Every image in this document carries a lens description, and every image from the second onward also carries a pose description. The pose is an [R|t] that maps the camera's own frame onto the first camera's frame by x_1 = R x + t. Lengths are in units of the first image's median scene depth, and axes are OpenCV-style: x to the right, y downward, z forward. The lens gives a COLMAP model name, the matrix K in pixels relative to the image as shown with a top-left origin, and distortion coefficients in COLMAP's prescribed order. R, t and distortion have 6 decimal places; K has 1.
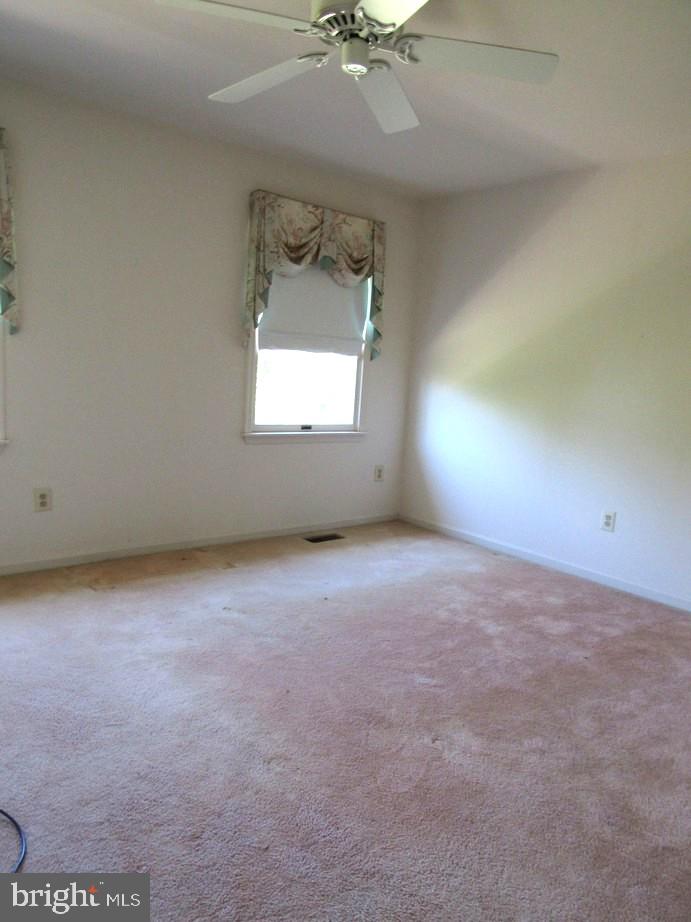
lens RADIAL K [[666.3, 0, 349.4], [0, 666.3, 461.1], [0, 0, 1]] dist [-0.017422, -0.011334]
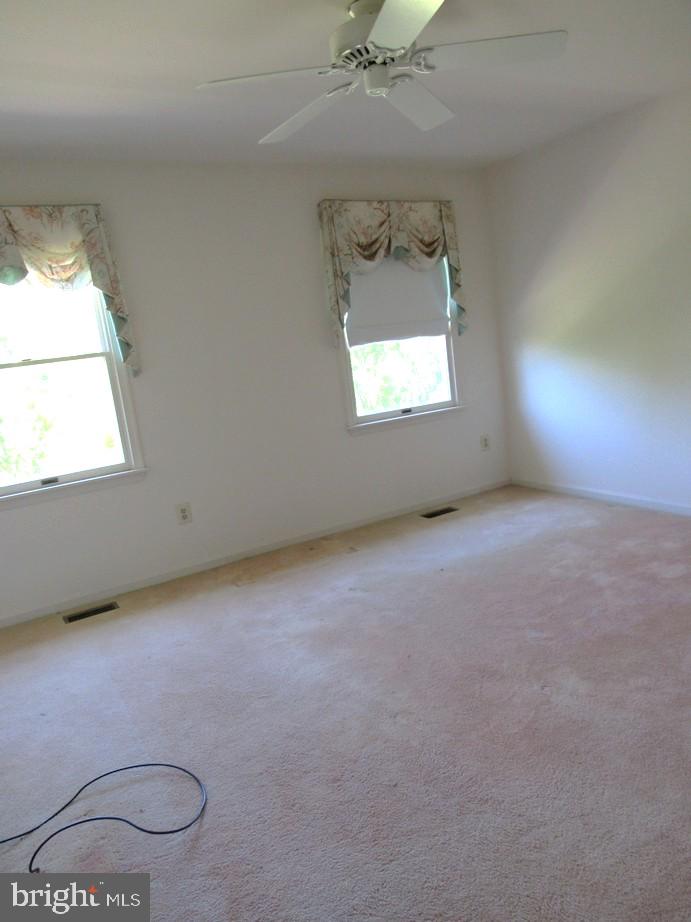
lens RADIAL K [[666.3, 0, 342.1], [0, 666.3, 461.0], [0, 0, 1]] dist [-0.017422, -0.011334]
pose [[0.968280, -0.148508, -0.200945, 0.058071], [0.155685, 0.987598, 0.020305, -0.015312], [0.195437, -0.050945, 0.979392, -0.083759]]
